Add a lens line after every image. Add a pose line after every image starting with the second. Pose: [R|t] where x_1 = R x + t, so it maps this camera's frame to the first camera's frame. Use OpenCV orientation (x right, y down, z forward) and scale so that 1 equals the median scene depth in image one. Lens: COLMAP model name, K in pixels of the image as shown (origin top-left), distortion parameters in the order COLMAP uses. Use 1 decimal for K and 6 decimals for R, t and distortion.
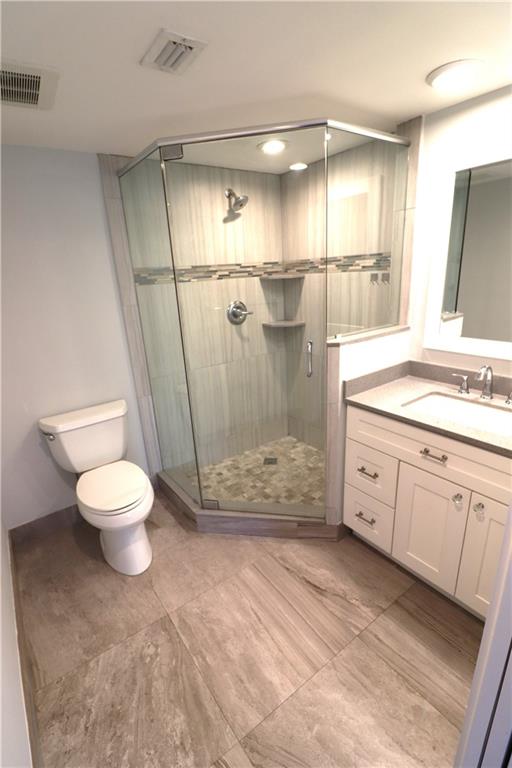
lens RADIAL K [[358.0, 0, 255.6], [0, 358.0, 386.9], [0, 0, 1]] dist [-0.001789, -0.010715]
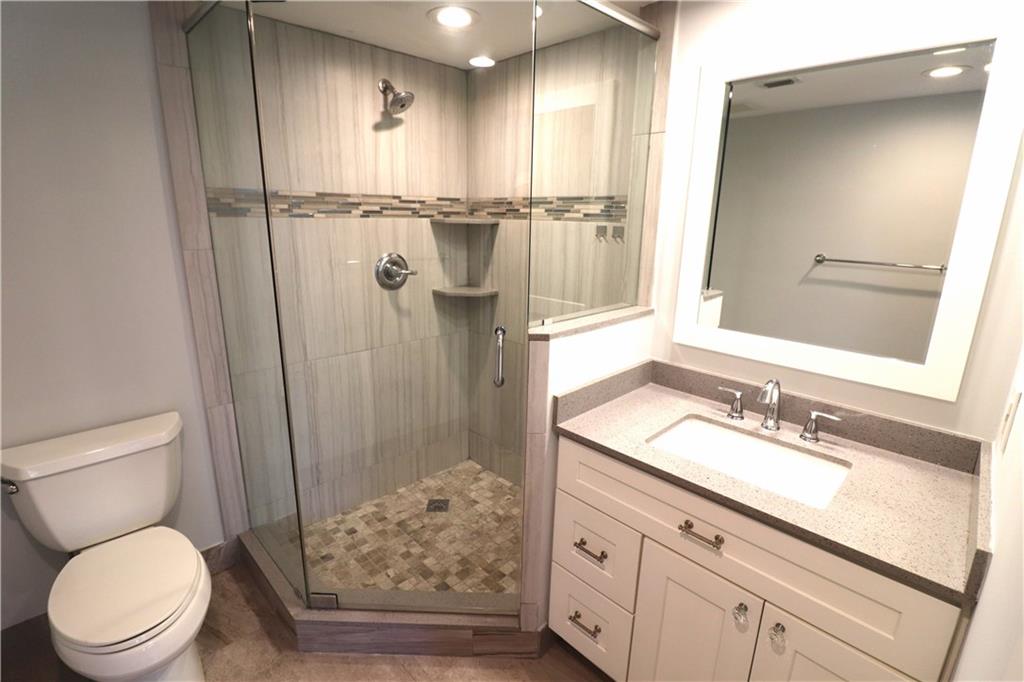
lens RADIAL K [[477.3, 0, 514.4], [0, 477.3, 336.4], [0, 0, 1]] dist [-0.001789, -0.010715]
pose [[0.986150, 0.035368, 0.162039, 0.036345], [-0.024646, 0.997401, -0.067708, -0.048484], [-0.164012, 0.062777, 0.984459, 0.168588]]
